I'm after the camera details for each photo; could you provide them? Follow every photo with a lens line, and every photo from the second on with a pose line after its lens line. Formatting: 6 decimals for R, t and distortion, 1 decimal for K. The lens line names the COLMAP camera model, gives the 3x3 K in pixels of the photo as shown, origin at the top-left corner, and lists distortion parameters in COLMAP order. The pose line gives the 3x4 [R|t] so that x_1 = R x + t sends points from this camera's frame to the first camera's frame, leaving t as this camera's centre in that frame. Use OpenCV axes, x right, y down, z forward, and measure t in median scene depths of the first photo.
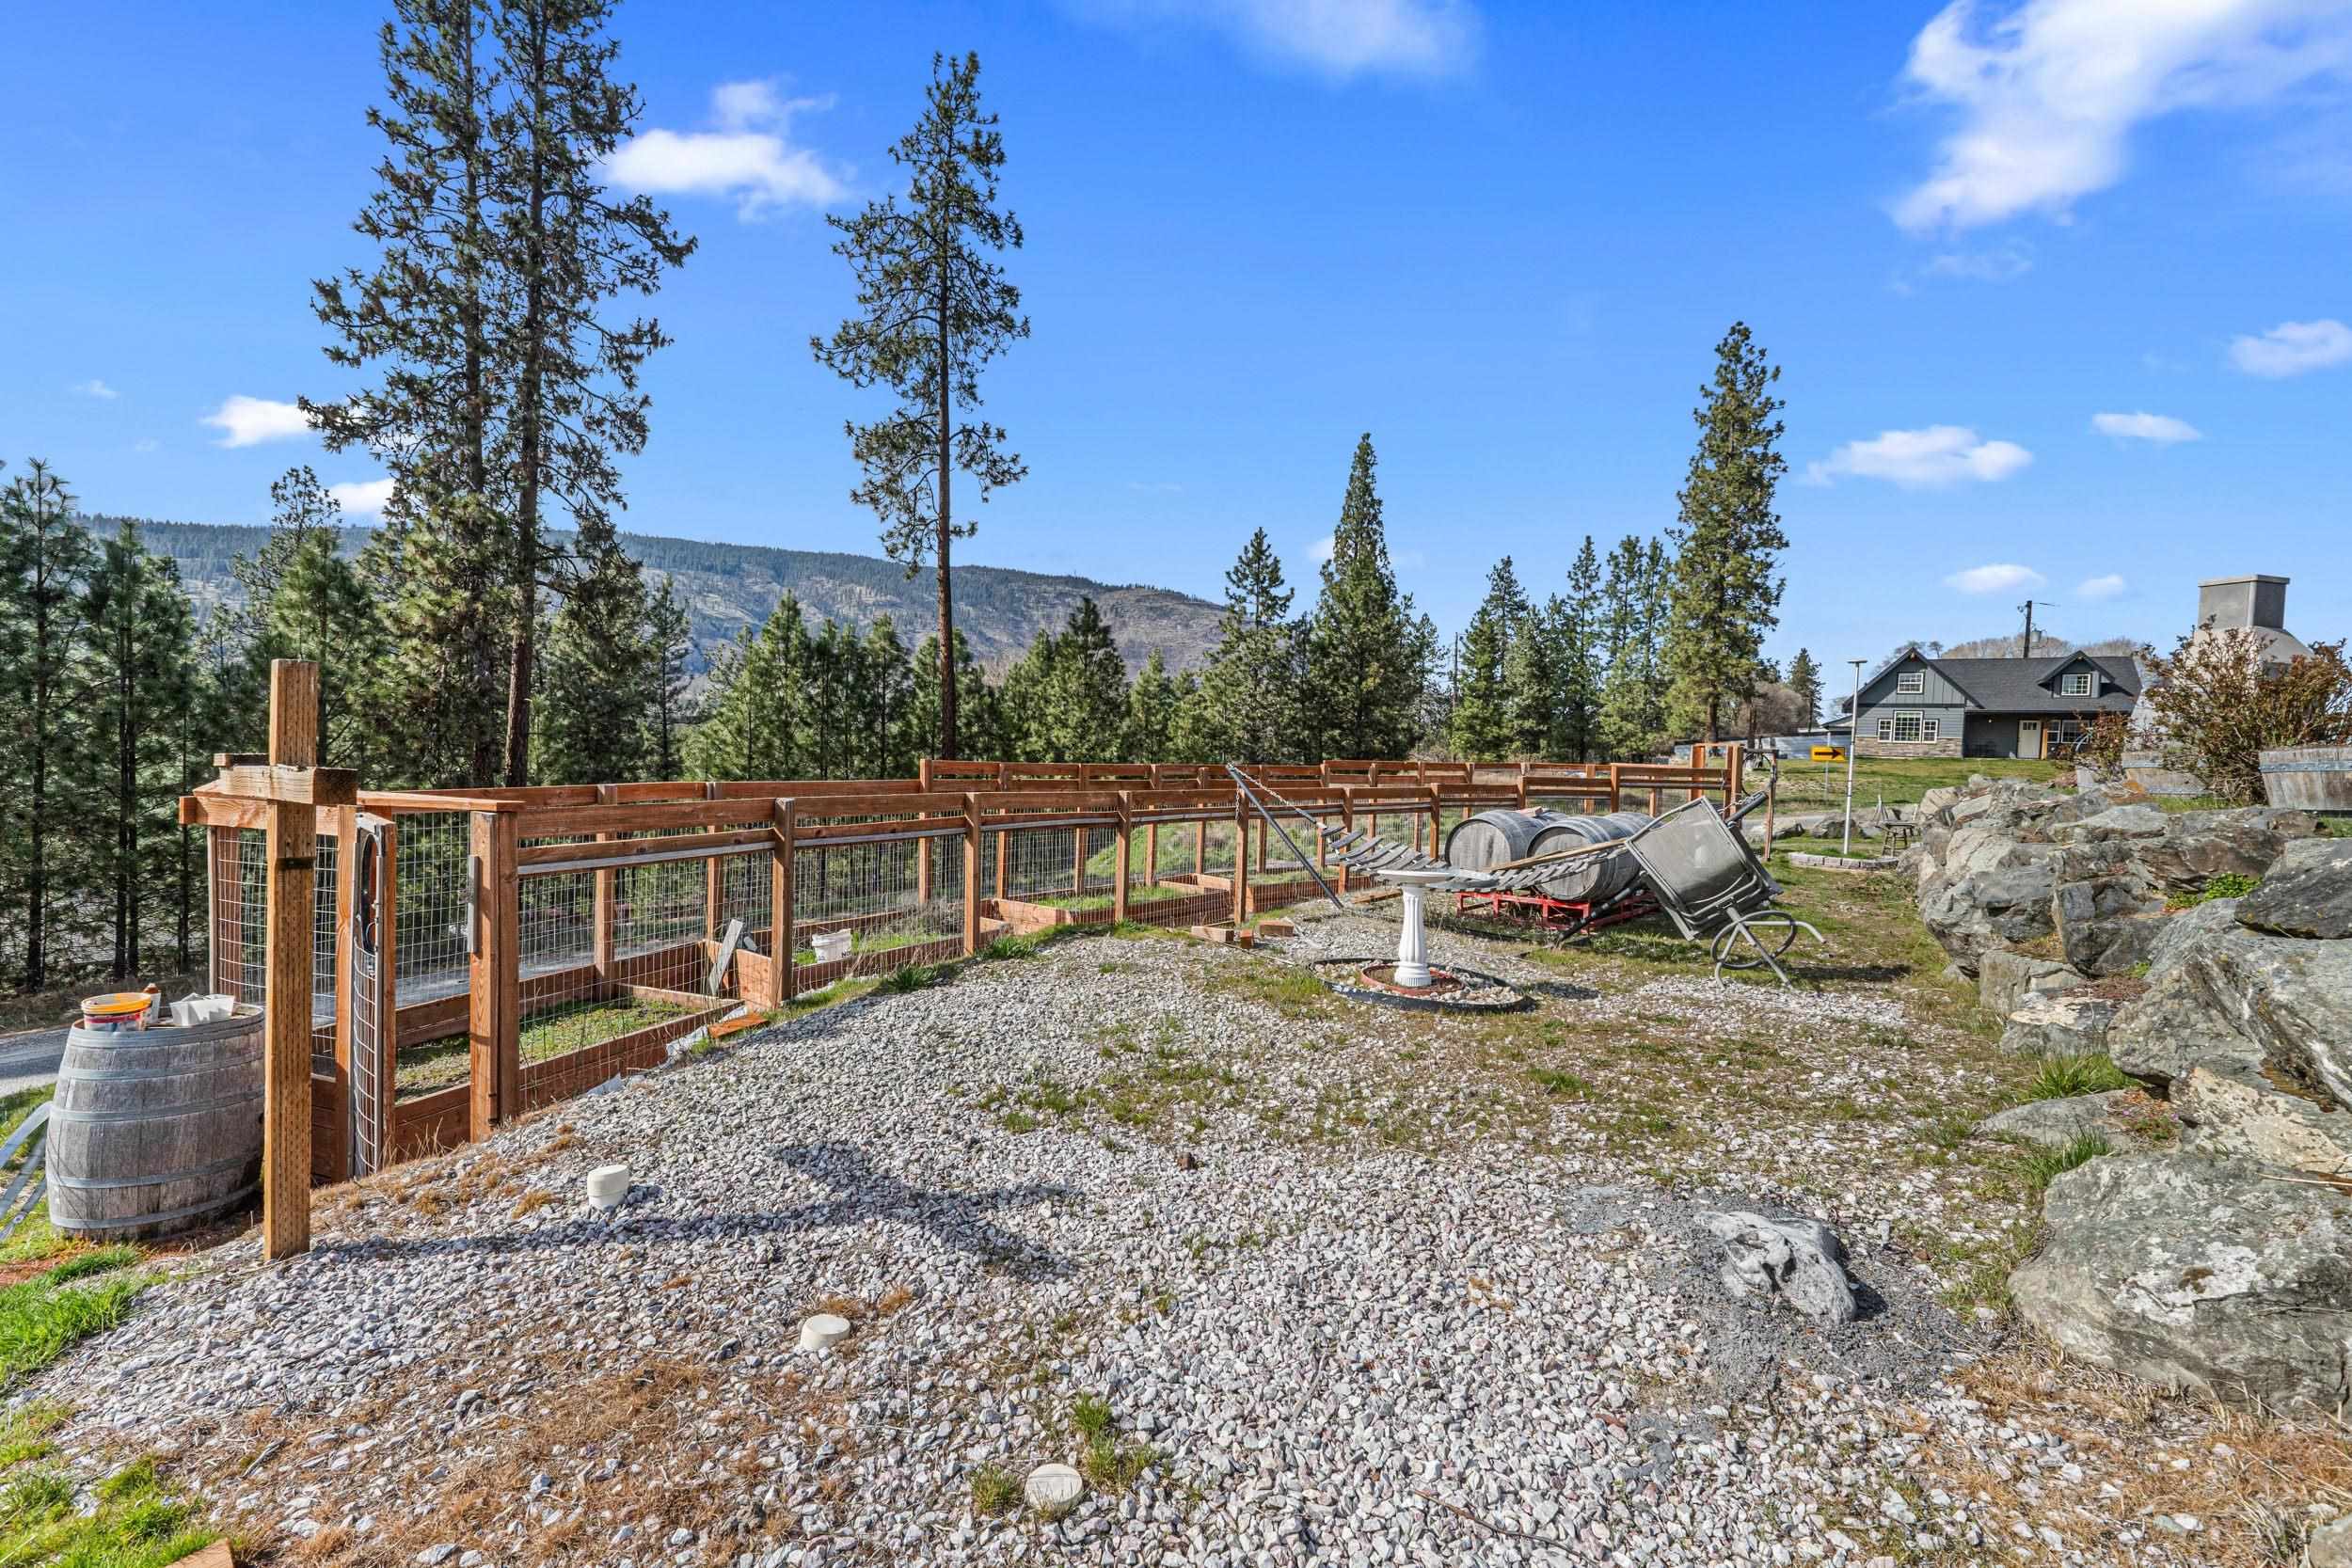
lens RADIAL K [[1000.9, 0, 1180.4], [0, 1000.9, 782.7], [0, 0, 1]] dist [-0.003925, -0.000440]
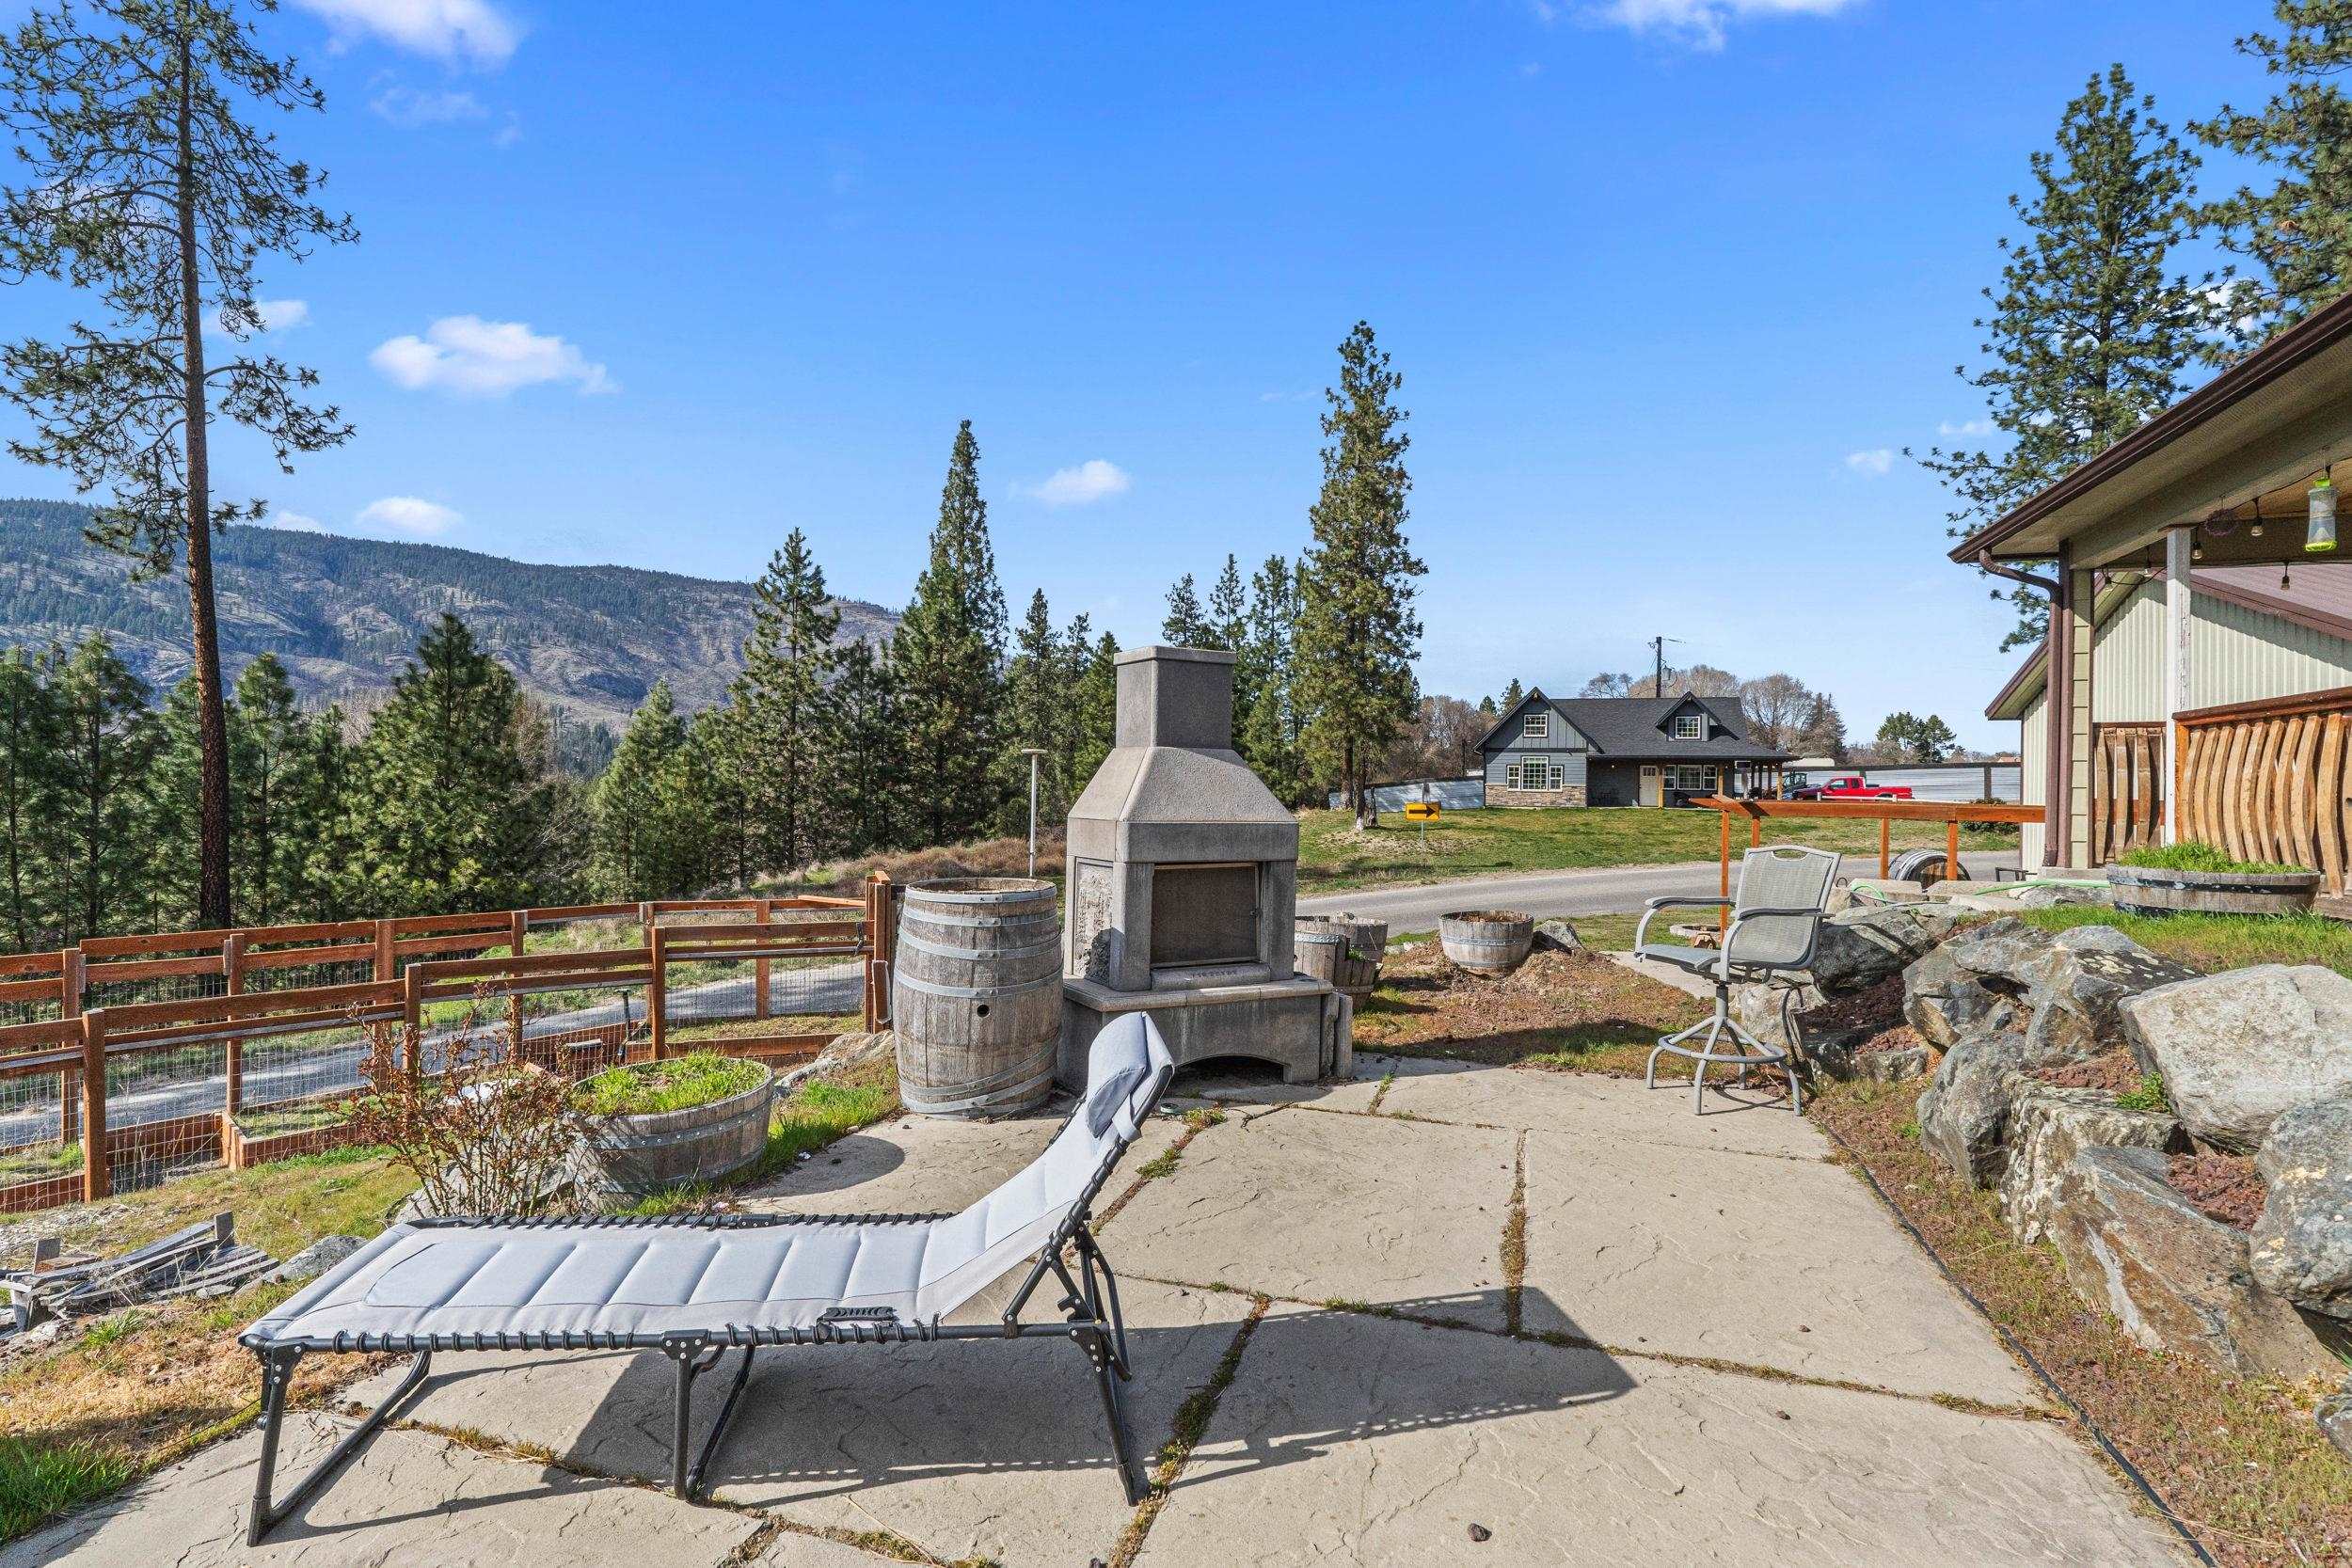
lens RADIAL K [[1151.1, 0, 1181.4], [0, 1151.1, 782.2], [0, 0, 1]] dist [0.000076, -0.000517]
pose [[0.967958, -0.014639, 0.250686, 0.142504], [0.024198, 0.999091, -0.035090, -0.017706], [-0.249945, 0.040032, 0.967432, 0.062767]]
